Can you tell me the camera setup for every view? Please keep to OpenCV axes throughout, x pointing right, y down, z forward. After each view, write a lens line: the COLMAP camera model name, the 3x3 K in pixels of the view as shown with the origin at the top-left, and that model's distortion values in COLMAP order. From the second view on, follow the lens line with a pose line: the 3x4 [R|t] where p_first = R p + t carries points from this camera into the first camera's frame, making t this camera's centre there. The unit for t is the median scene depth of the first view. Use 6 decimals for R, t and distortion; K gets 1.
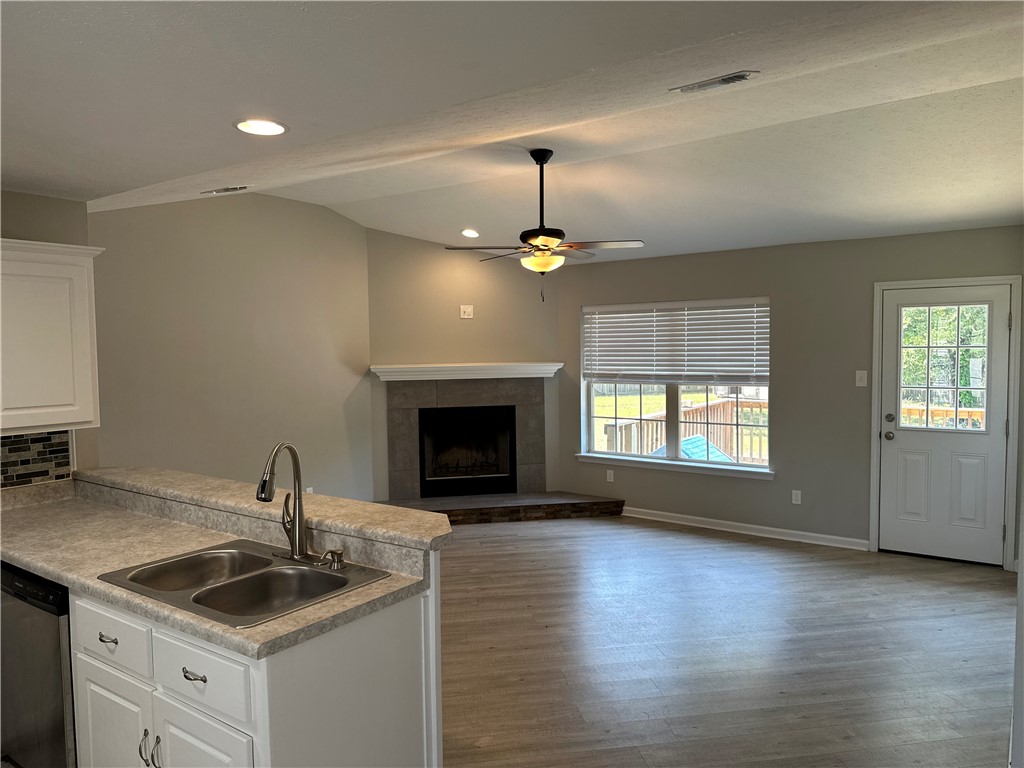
lens RADIAL K [[705.3, 0, 516.3], [0, 705.3, 388.7], [0, 0, 1]] dist [0.137331, -0.214299]
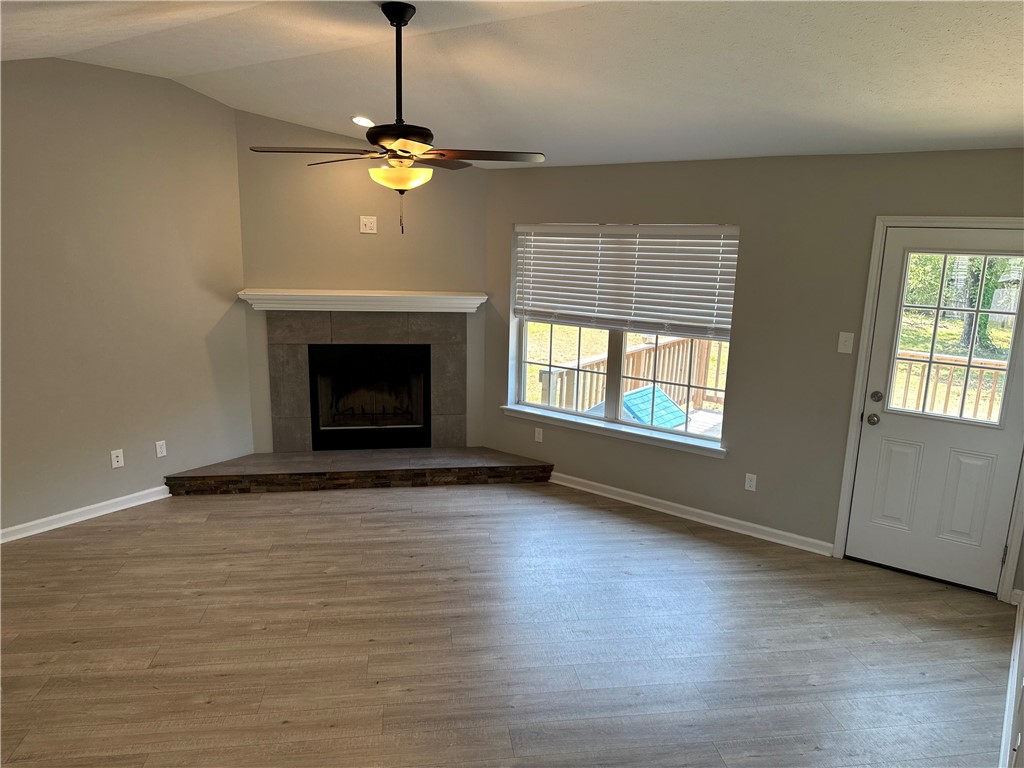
lens RADIAL K [[705.3, 0, 516.3], [0, 705.3, 388.7], [0, 0, 1]] dist [0.137331, -0.214299]
pose [[0.999151, 0.040298, -0.008617, 0.118131], [-0.038541, 0.987825, 0.150717, -0.058525], [0.014586, -0.150257, 0.988539, 0.197646]]
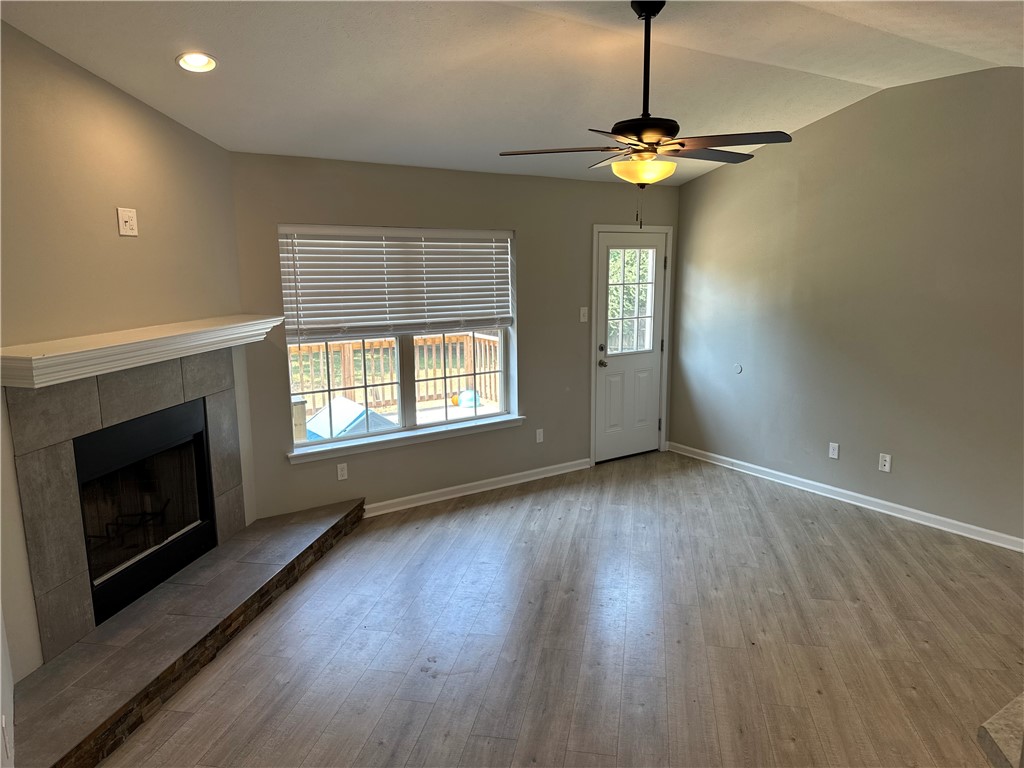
lens RADIAL K [[705.3, 0, 516.3], [0, 705.3, 388.7], [0, 0, 1]] dist [0.137331, -0.214299]
pose [[0.342946, -0.155308, 0.926427, -0.486826], [0.061239, 0.987836, 0.142933, -0.053907], [-0.937357, 0.007716, 0.348285, 0.624816]]
